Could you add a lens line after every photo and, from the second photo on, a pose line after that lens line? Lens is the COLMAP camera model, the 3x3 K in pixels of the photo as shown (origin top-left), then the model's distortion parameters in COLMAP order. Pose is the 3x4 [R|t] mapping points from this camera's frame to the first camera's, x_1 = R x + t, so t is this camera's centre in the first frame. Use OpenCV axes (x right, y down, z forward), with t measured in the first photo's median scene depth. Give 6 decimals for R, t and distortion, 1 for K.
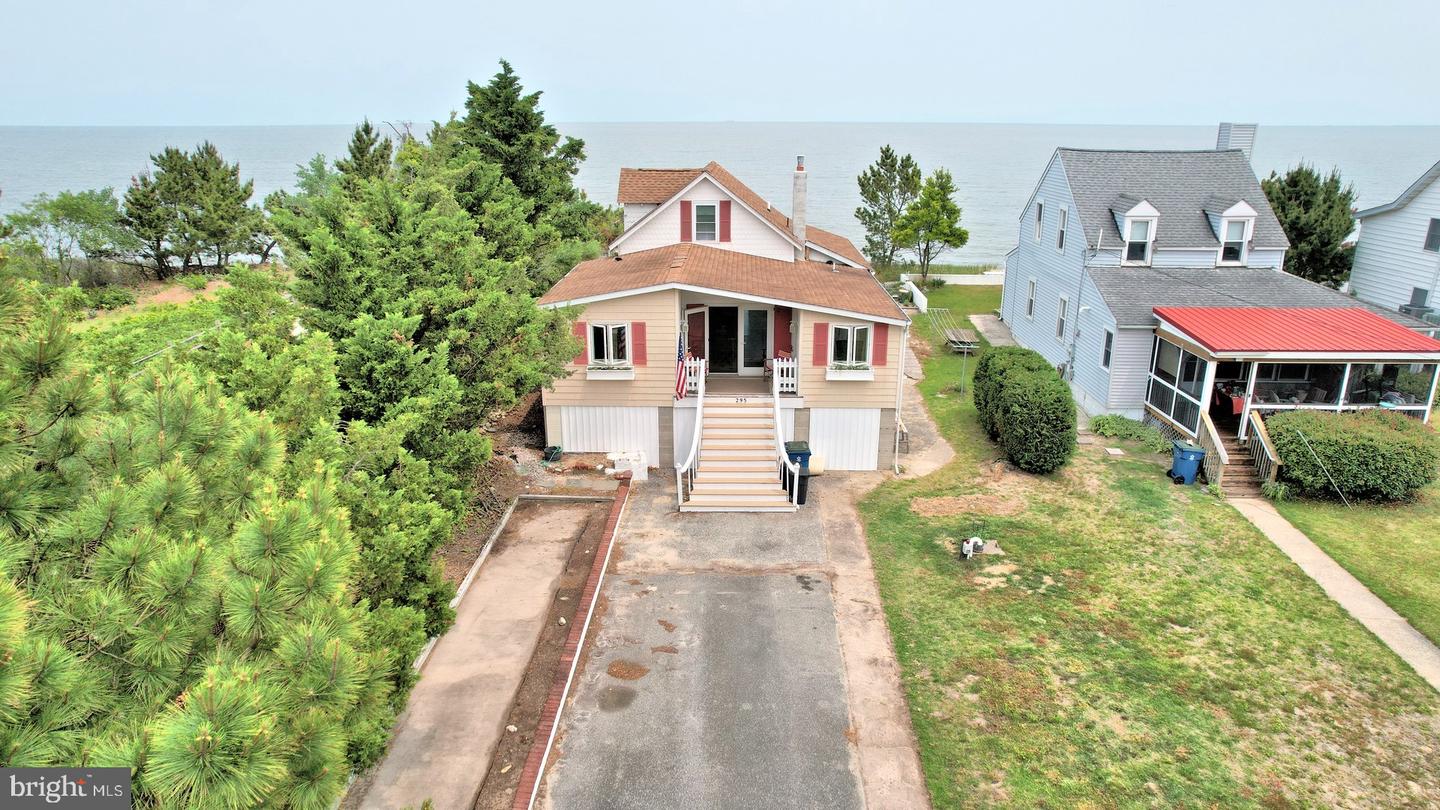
lens RADIAL K [[921.1, 0, 713.6], [0, 921.1, 410.8], [0, 0, 1]] dist [-0.080184, 0.075152]
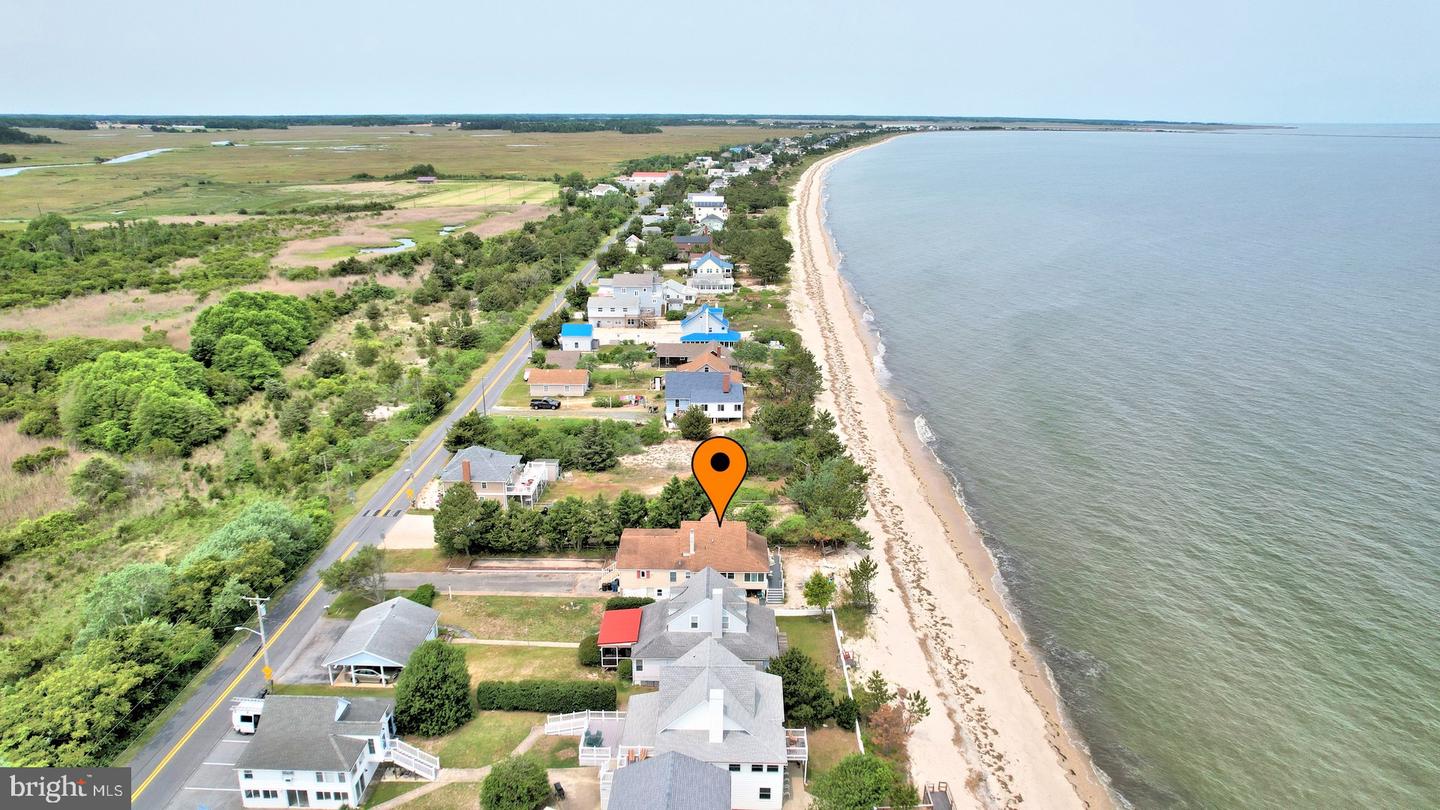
lens RADIAL K [[921.1, 0, 713.6], [0, 921.1, 410.8], [0, 0, 1]] dist [-0.080184, 0.075152]
pose [[0.014432, 0.313169, -0.949588, 3.958346], [-0.301457, 0.906860, 0.294496, -2.115119], [0.953371, 0.282010, 0.107495, 0.740828]]
